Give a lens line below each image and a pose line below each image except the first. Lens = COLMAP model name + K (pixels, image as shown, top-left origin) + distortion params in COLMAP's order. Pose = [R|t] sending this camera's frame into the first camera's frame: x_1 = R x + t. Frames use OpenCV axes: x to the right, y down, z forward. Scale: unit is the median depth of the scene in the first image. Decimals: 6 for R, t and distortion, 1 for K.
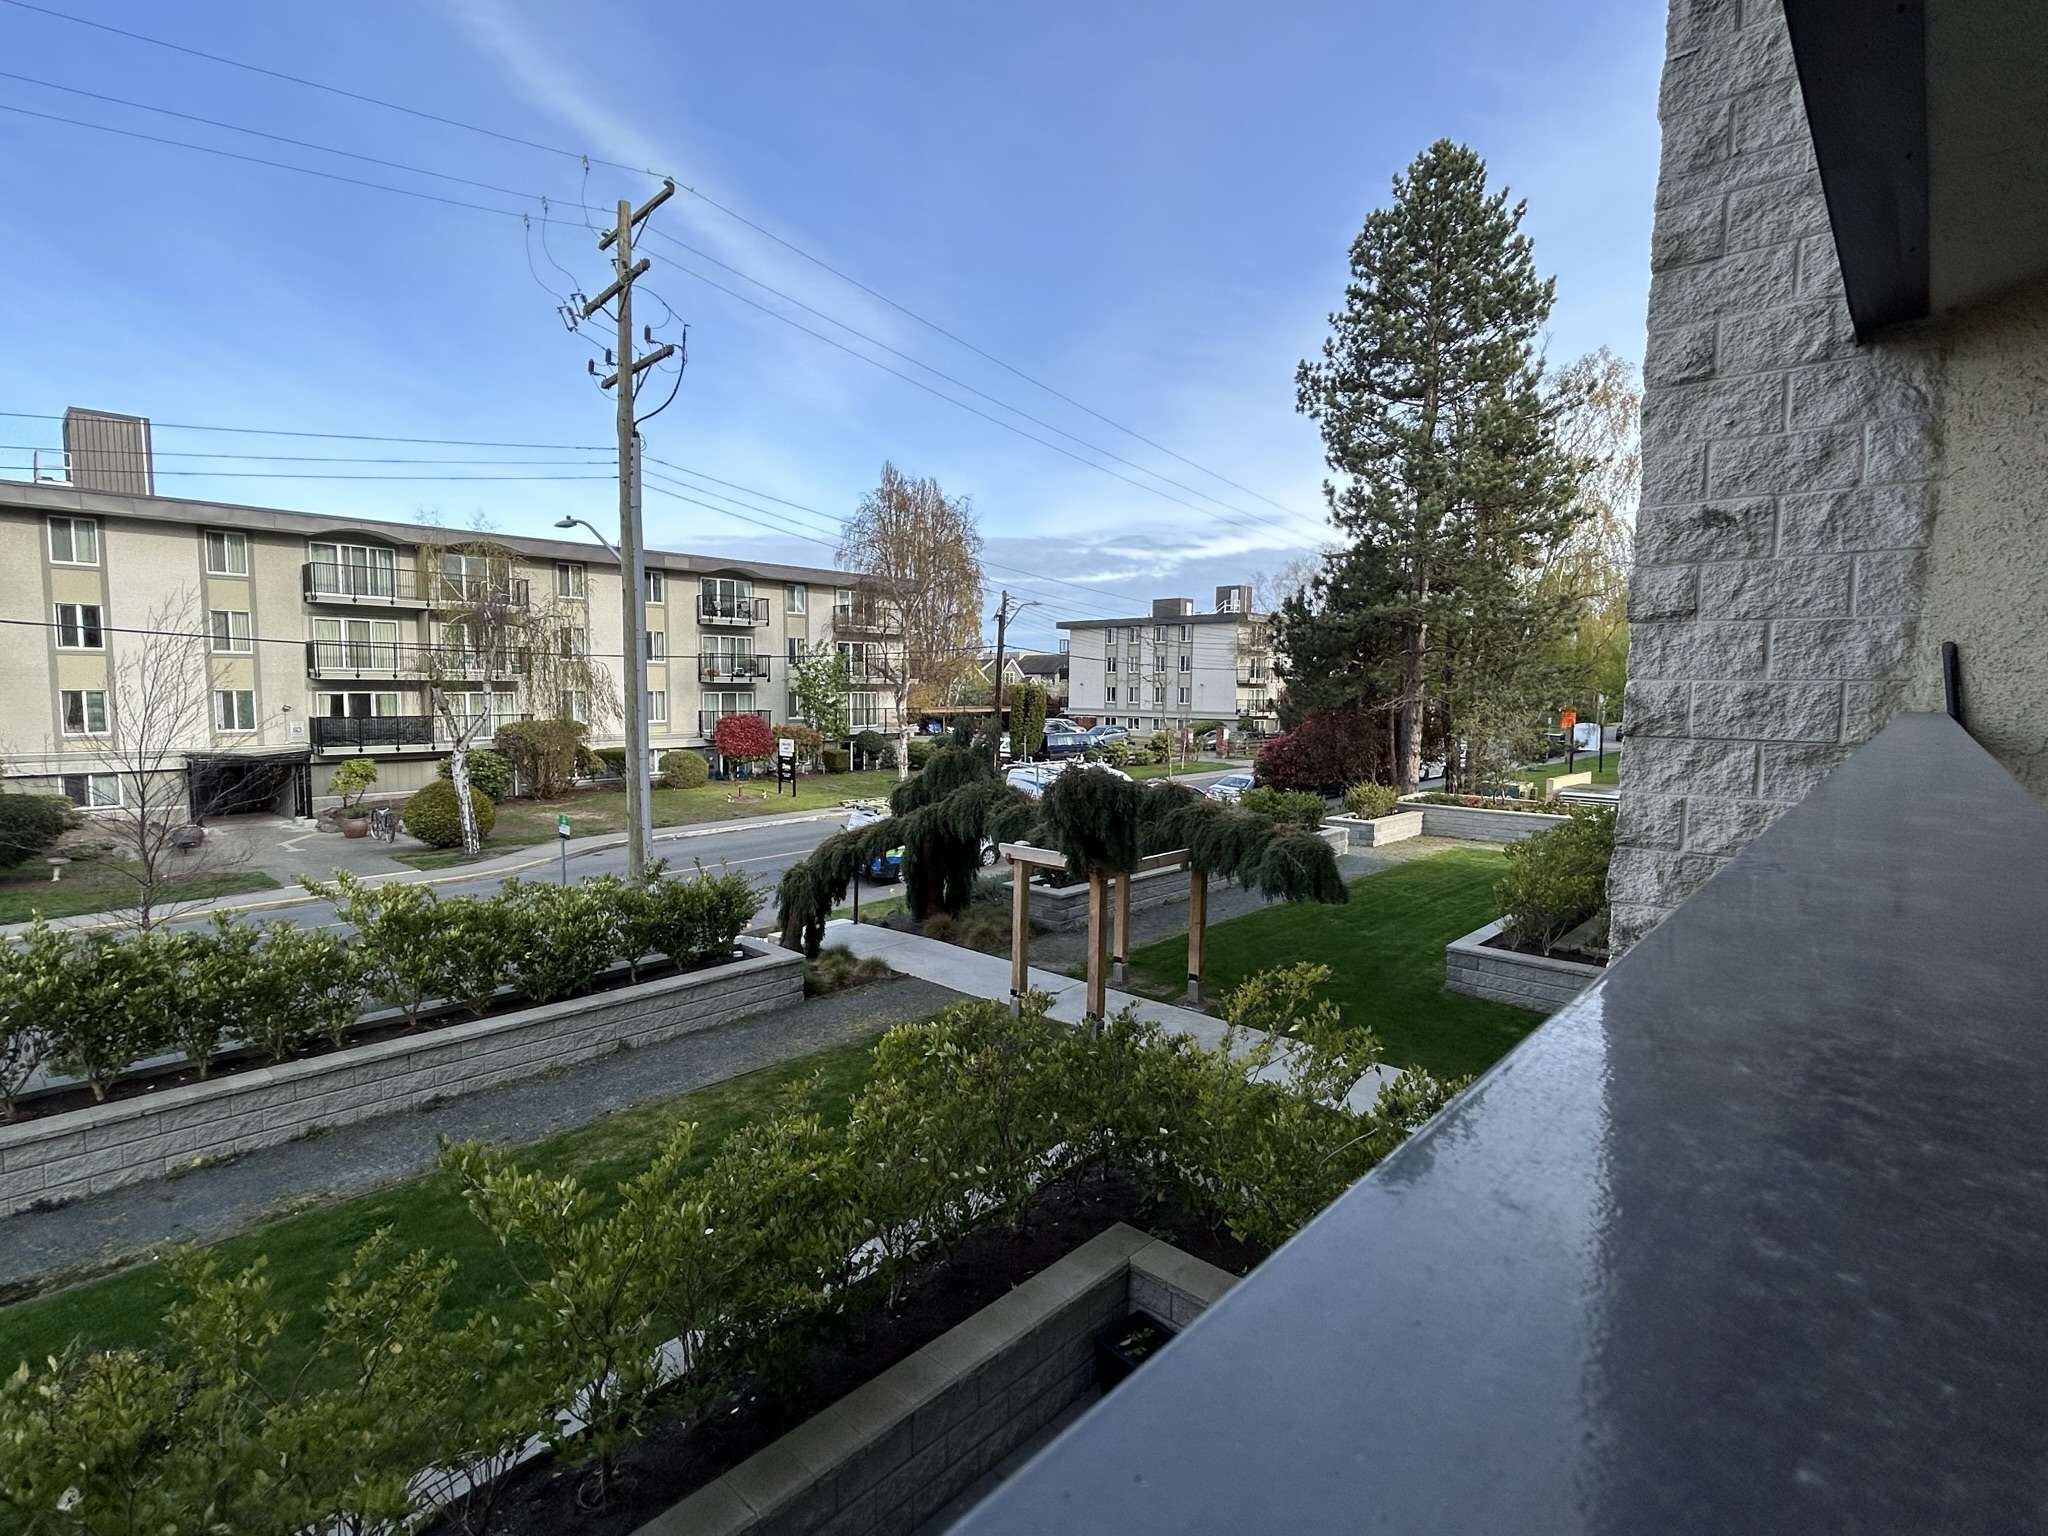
lens RADIAL K [[953.1, 0, 1026.0], [0, 953.1, 761.5], [0, 0, 1]] dist [-0.002876, -0.000348]
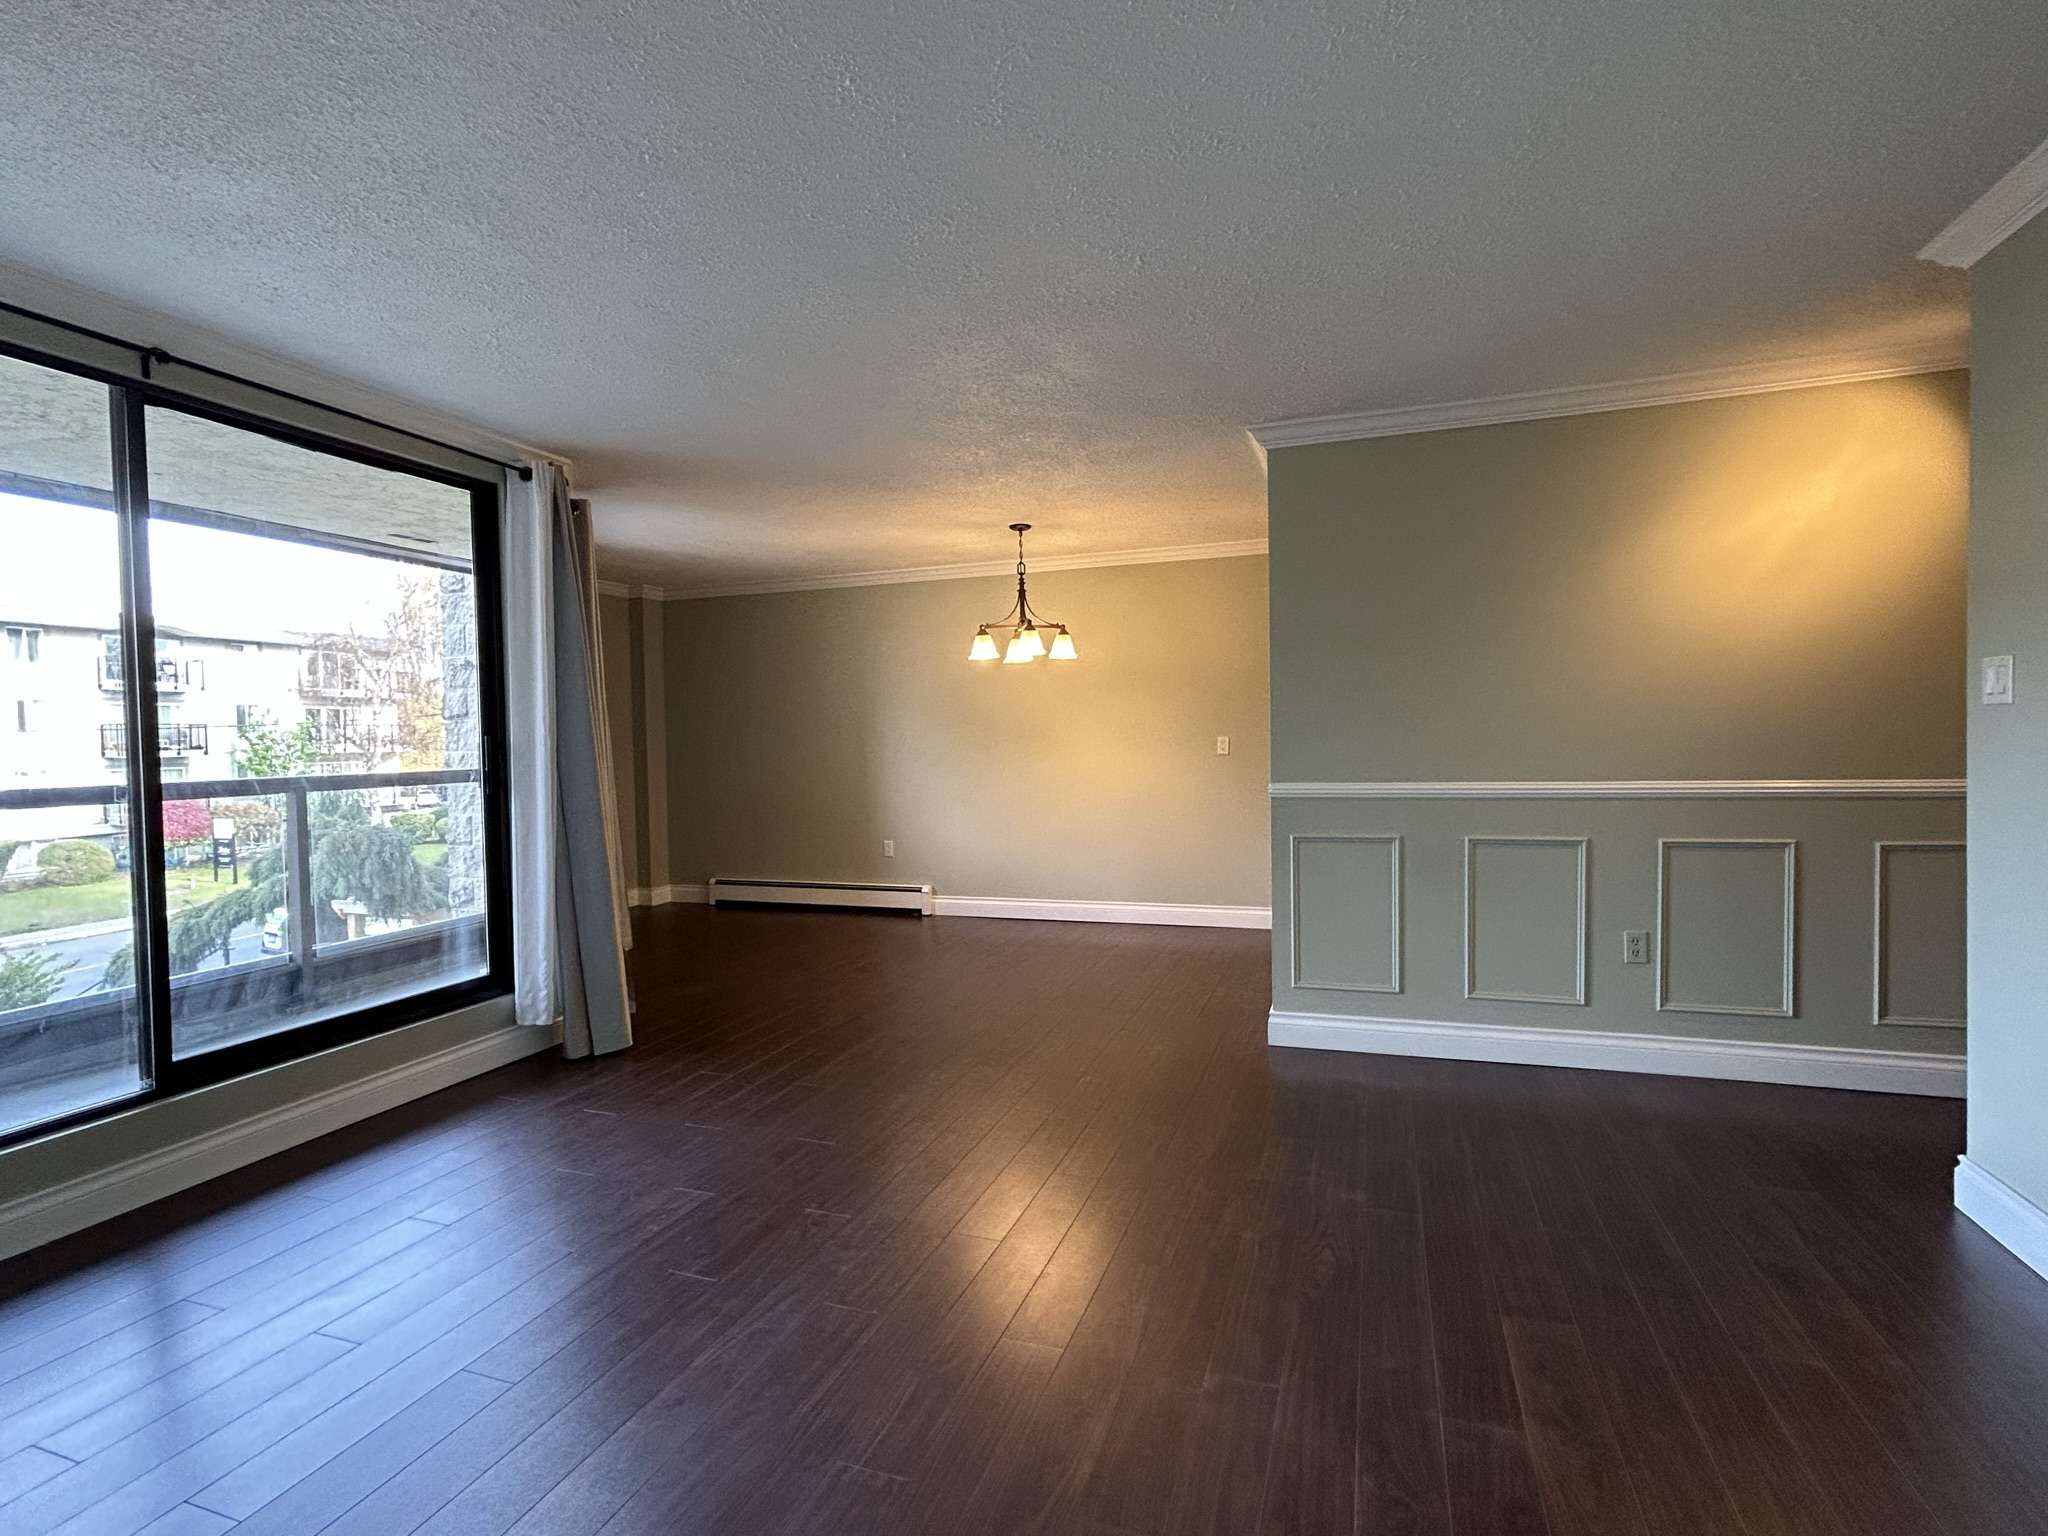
lens RADIAL K [[953.1, 0, 1030.1], [0, 953.1, 769.1], [0, 0, 1]] dist [-0.002876, -0.000348]
pose [[0.919113, -0.038412, 0.392116, 0.091503], [0.058193, 0.997556, -0.038681, 0.007810], [-0.389672, 0.058371, 0.919102, -0.104144]]
